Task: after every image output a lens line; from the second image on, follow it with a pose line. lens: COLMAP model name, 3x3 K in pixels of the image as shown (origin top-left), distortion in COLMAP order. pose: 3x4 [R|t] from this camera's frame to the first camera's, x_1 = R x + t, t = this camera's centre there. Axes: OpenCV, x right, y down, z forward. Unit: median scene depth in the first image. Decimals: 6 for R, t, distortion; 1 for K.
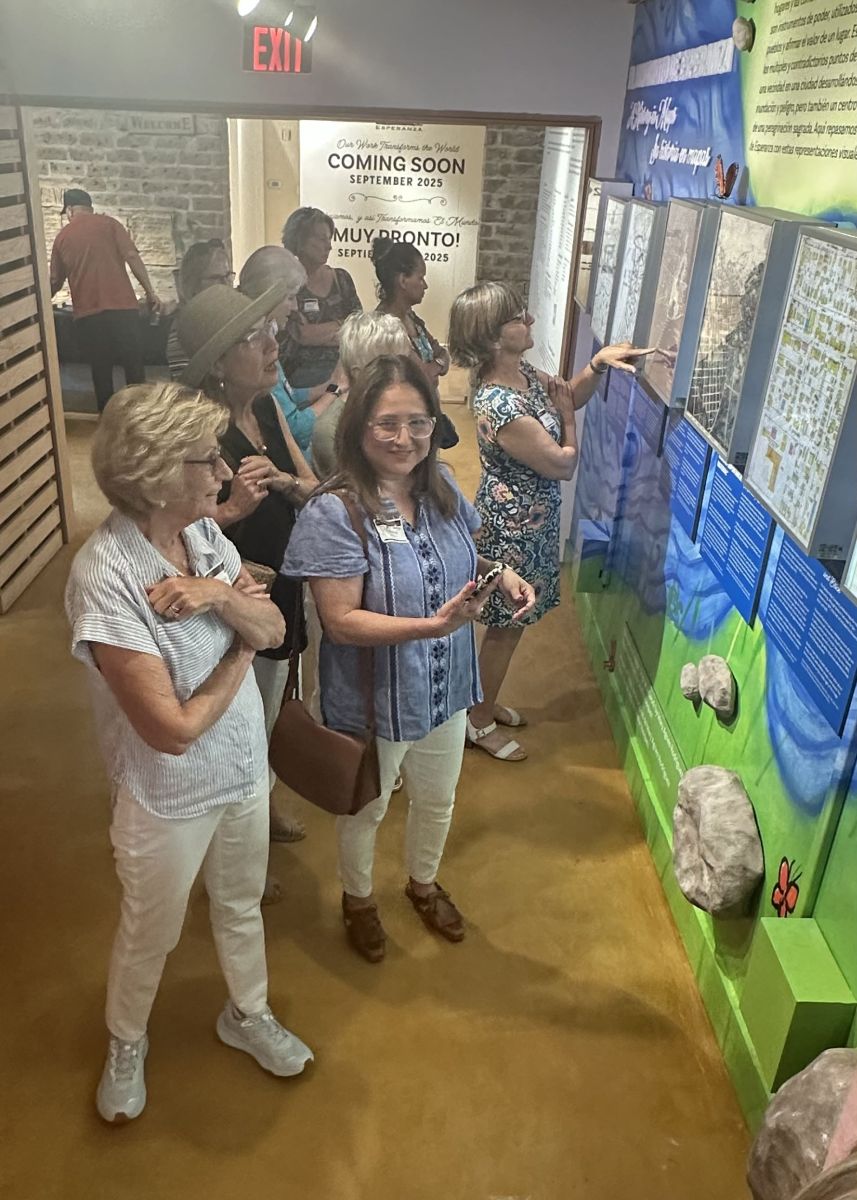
lens RADIAL K [[988.2, 0, 426.6], [0, 988.2, 599.6], [0, 0, 1]] dist [0.006589, 0.006587]
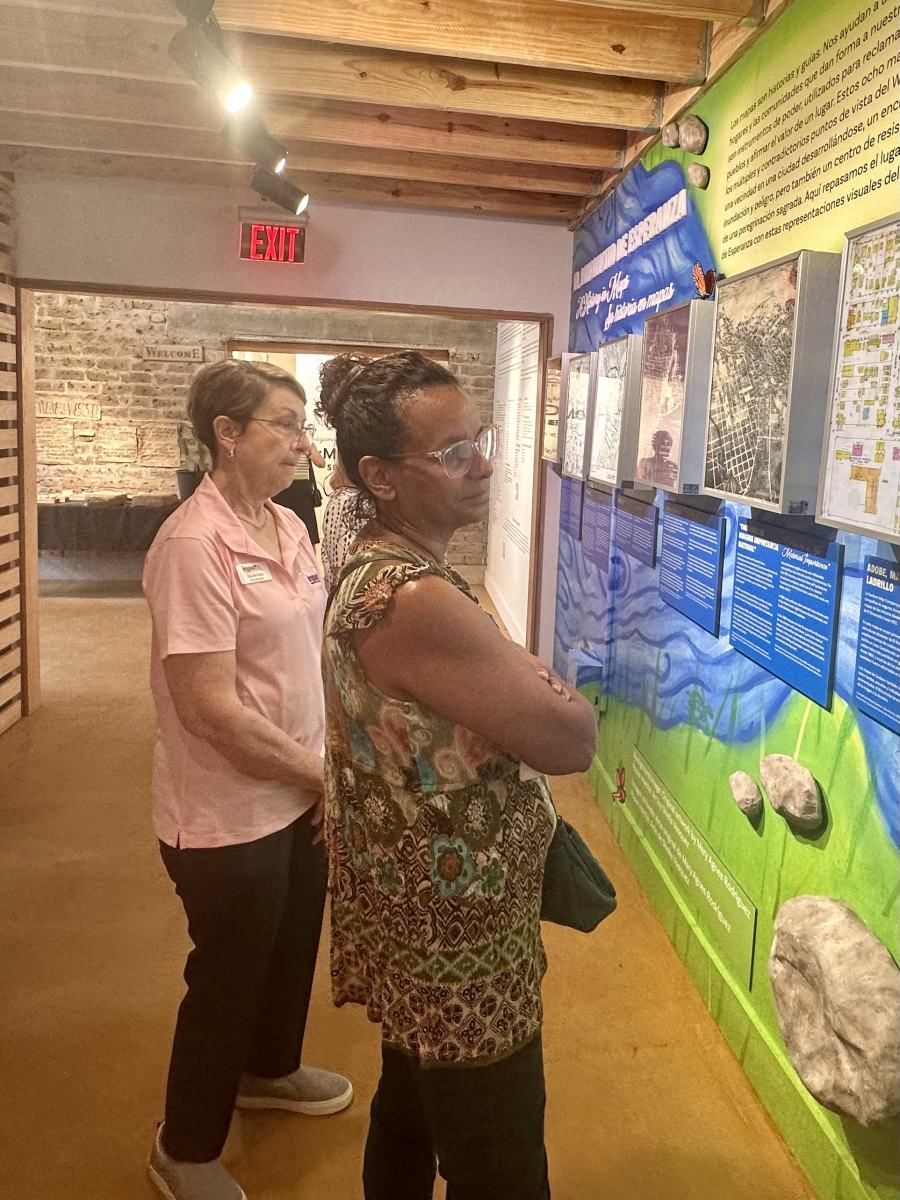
lens RADIAL K [[772.6, 0, 527.2], [0, 772.6, 509.6], [0, 0, 1]] dist [-0.000756, 0.000365]
pose [[0.985368, -0.026214, 0.168414, -0.025669], [0.079280, 0.945194, -0.316737, 0.043224], [-0.150881, 0.325455, 0.933442, 0.287627]]
